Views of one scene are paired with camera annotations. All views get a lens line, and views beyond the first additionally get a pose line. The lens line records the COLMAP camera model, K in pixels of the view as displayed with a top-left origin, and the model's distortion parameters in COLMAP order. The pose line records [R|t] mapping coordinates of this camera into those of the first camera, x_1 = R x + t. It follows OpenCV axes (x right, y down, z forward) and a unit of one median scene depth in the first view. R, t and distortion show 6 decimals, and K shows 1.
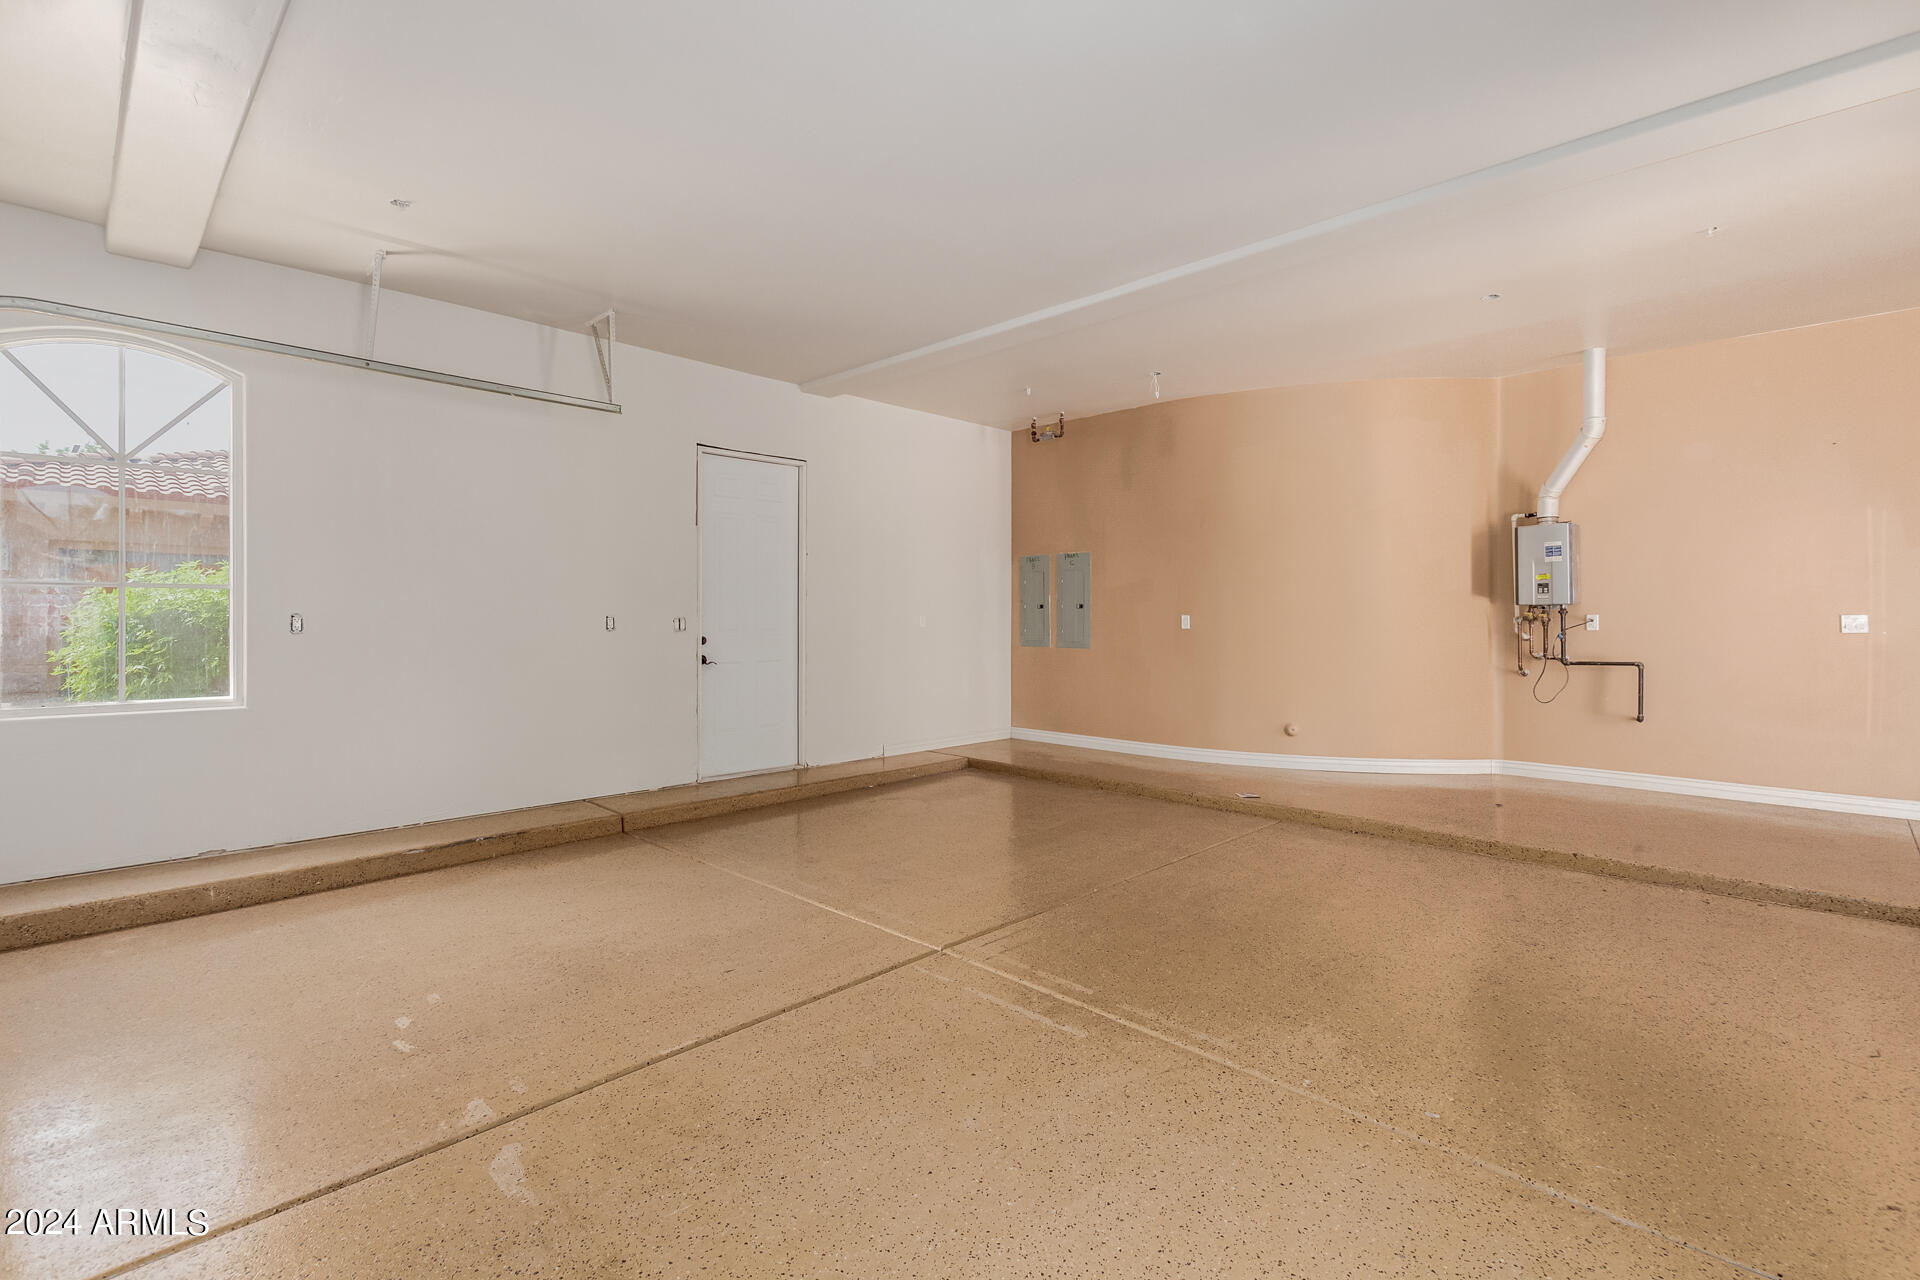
lens RADIAL K [[890.2, 0, 956.9], [0, 890.2, 624.2], [0, 0, 1]] dist [0.003567, 0.000018]
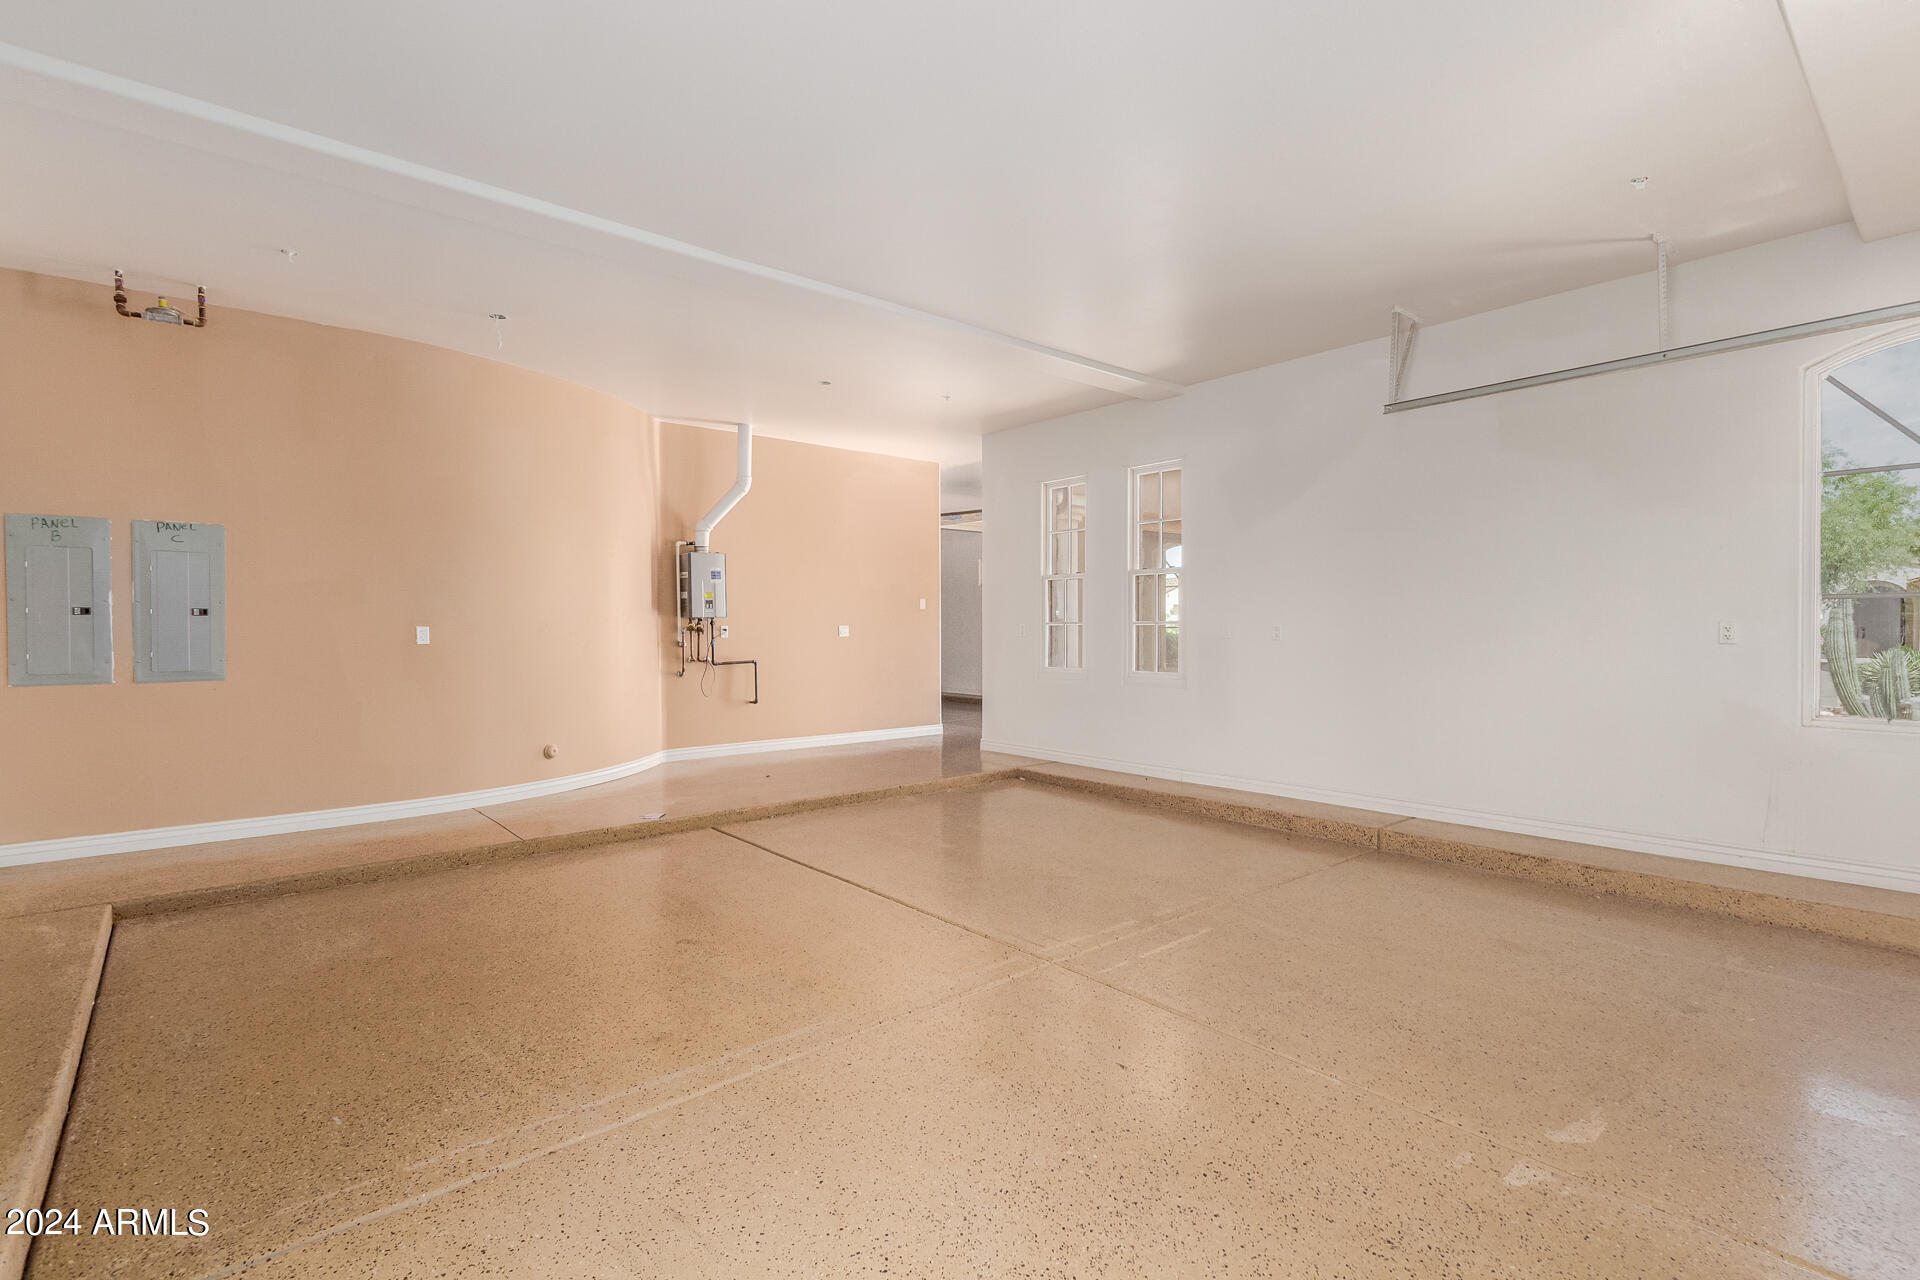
lens RADIAL K [[890.2, 0, 956.8], [0, 890.2, 642.8], [0, 0, 1]] dist [0.003567, 0.000018]
pose [[0.077309, -0.018122, 0.996842, -0.535433], [0.011767, 0.999782, 0.017263, -0.004259], [-0.996938, 0.010395, 0.077506, 0.545642]]
